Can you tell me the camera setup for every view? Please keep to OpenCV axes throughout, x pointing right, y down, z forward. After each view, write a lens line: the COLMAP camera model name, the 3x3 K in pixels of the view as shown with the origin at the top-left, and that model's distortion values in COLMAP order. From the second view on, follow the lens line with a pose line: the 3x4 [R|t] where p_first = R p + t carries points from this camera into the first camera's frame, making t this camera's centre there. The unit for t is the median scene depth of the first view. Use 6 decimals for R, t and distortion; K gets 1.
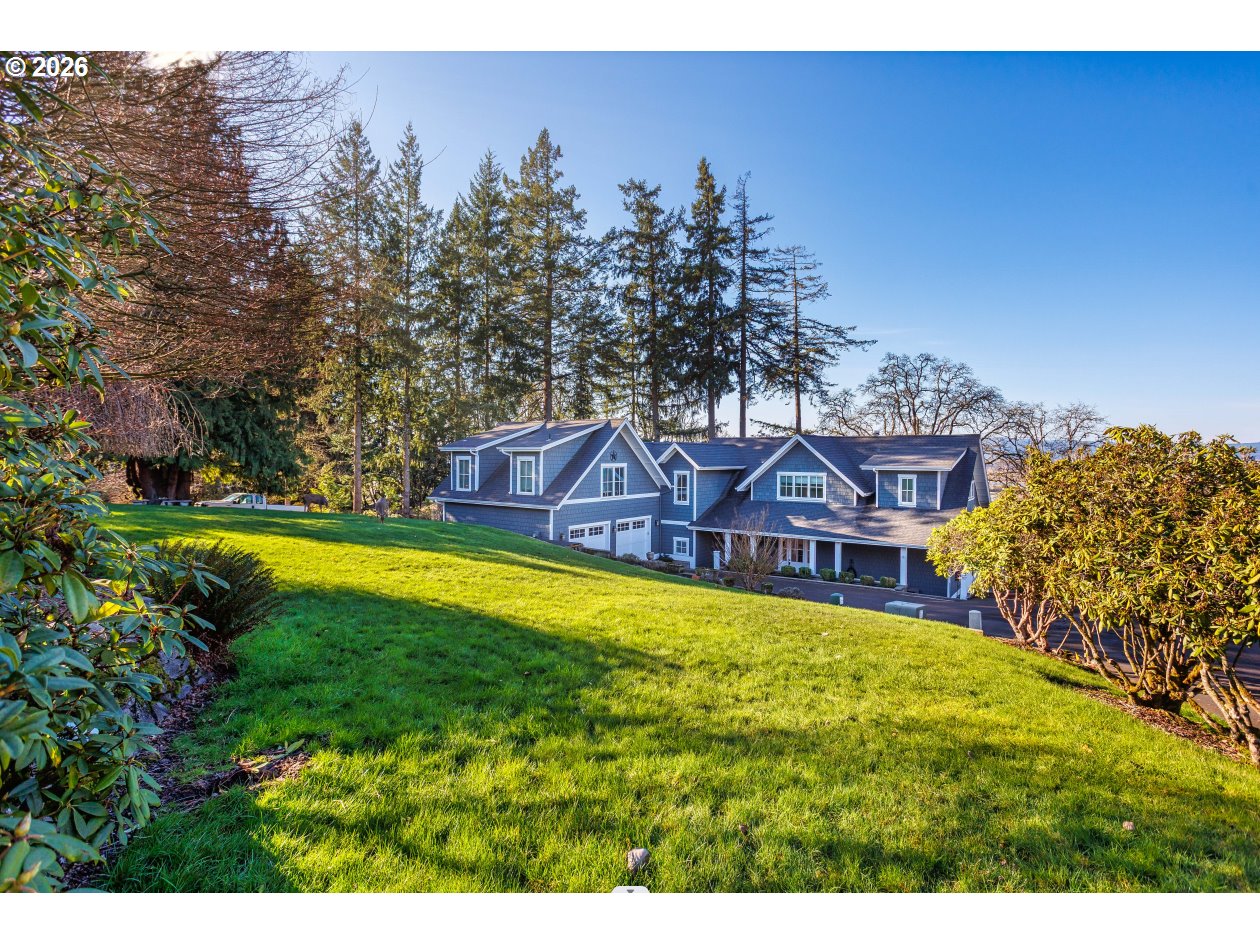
lens RADIAL K [[637.5, 0, 633.7], [0, 637.5, 452.2], [0, 0, 1]] dist [-0.014868, -0.000146]
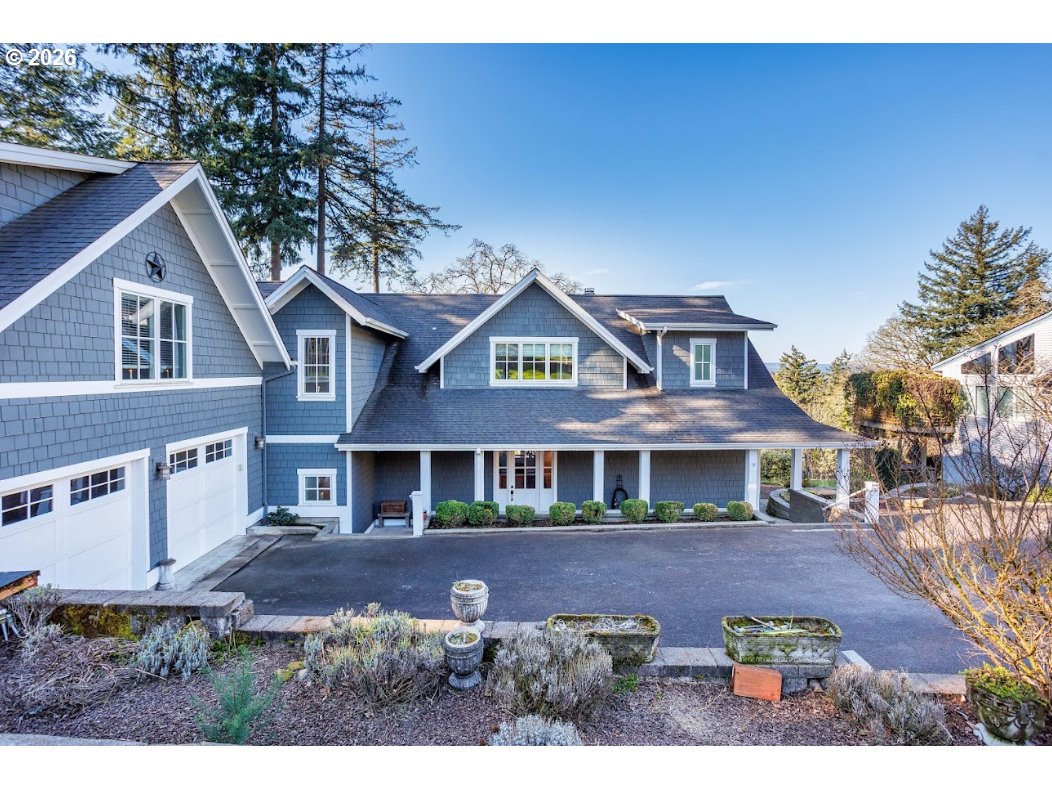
lens RADIAL K [[532.2, 0, 529.1], [0, 532.2, 377.6], [0, 0, 1]] dist [-0.014868, -0.000146]
pose [[0.781143, -0.010340, 0.624266, -0.050183], [-0.001113, 0.999838, 0.017953, 0.058684], [-0.624351, -0.014718, 0.781006, 0.599796]]
